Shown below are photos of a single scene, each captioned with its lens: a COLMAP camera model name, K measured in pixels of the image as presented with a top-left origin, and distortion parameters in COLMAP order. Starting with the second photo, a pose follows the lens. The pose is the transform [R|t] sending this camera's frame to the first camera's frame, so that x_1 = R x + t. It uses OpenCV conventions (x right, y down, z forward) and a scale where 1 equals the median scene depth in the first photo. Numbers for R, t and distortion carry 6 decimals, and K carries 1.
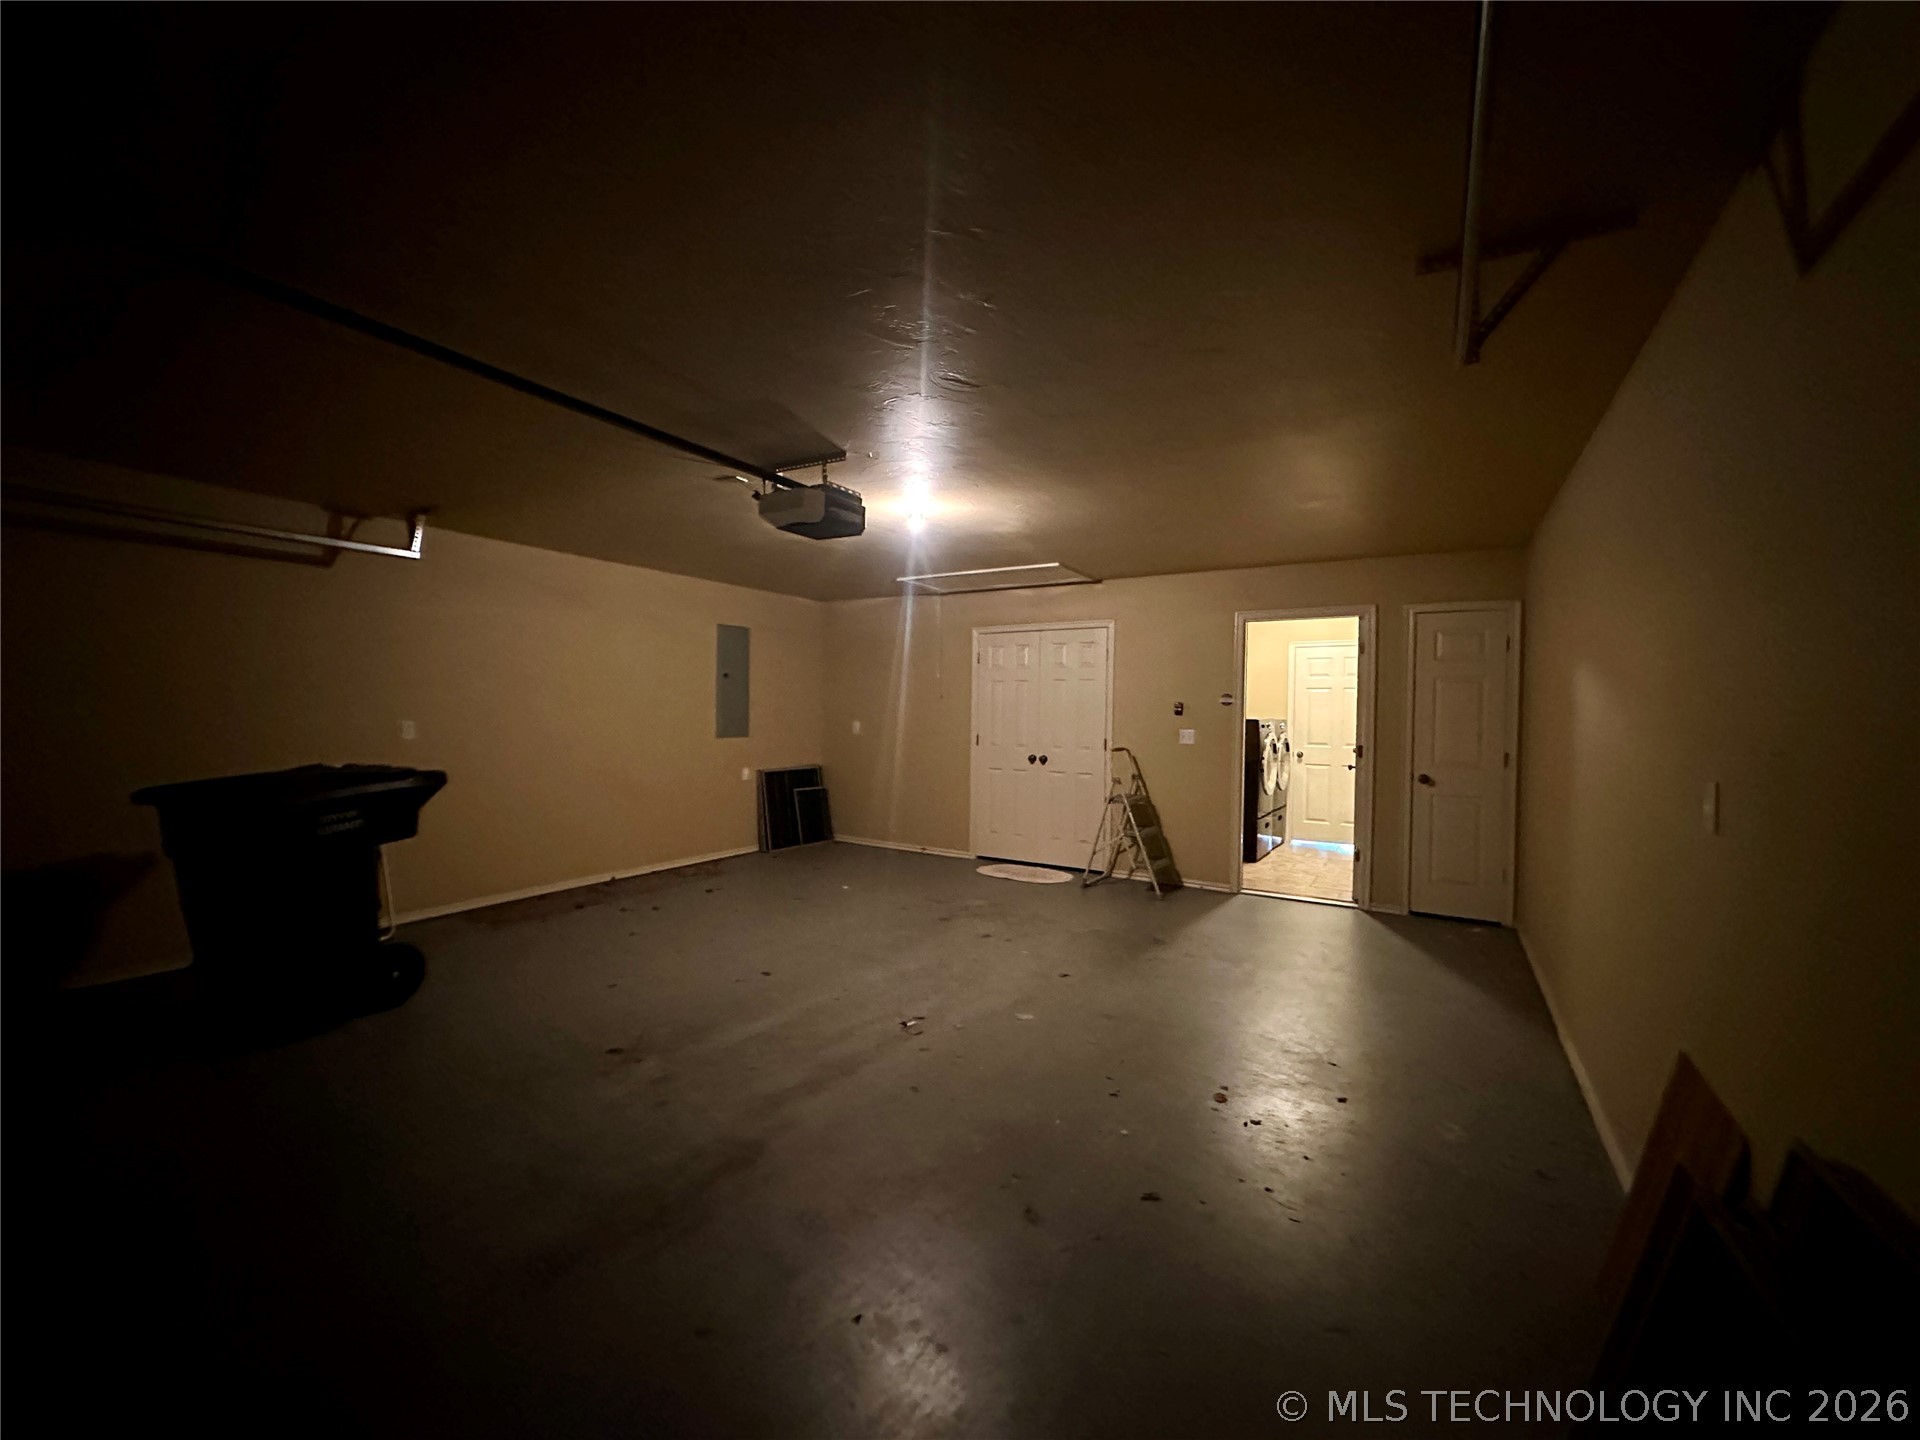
lens RADIAL K [[765.6, 0, 956.7], [0, 765.6, 720.6], [0, 0, 1]] dist [-0.003674, 0.001154]
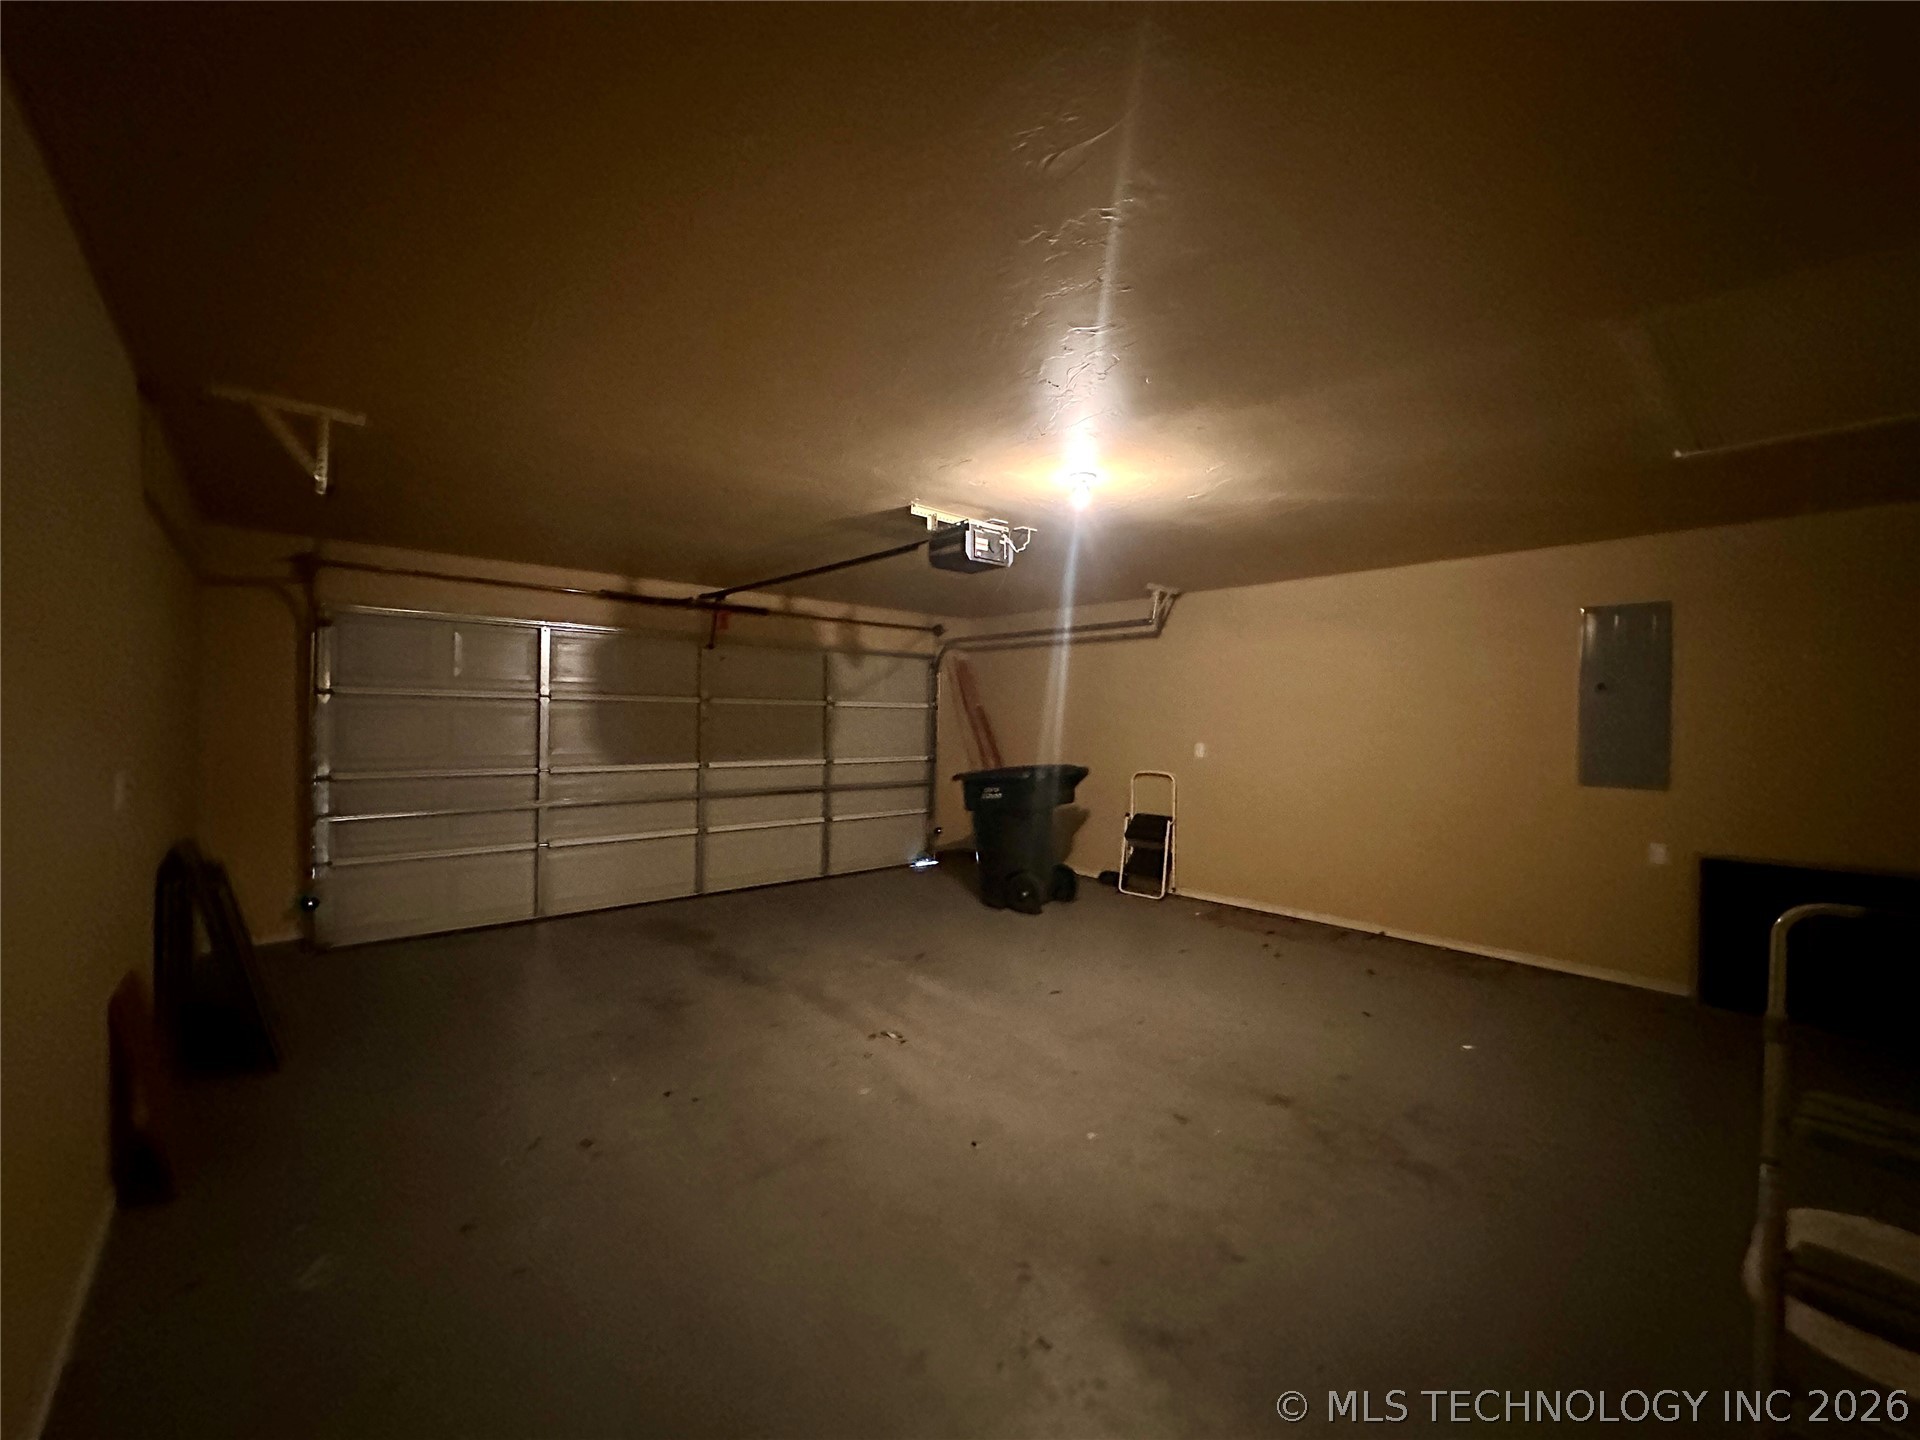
lens RADIAL K [[765.6, 0, 957.4], [0, 765.6, 720.5], [0, 0, 1]] dist [-0.003674, 0.001154]
pose [[-0.281704, -0.015236, -0.959380, 0.574078], [-0.033016, 0.999436, -0.006178, -0.013209], [0.958933, 0.029935, -0.282048, 0.866391]]
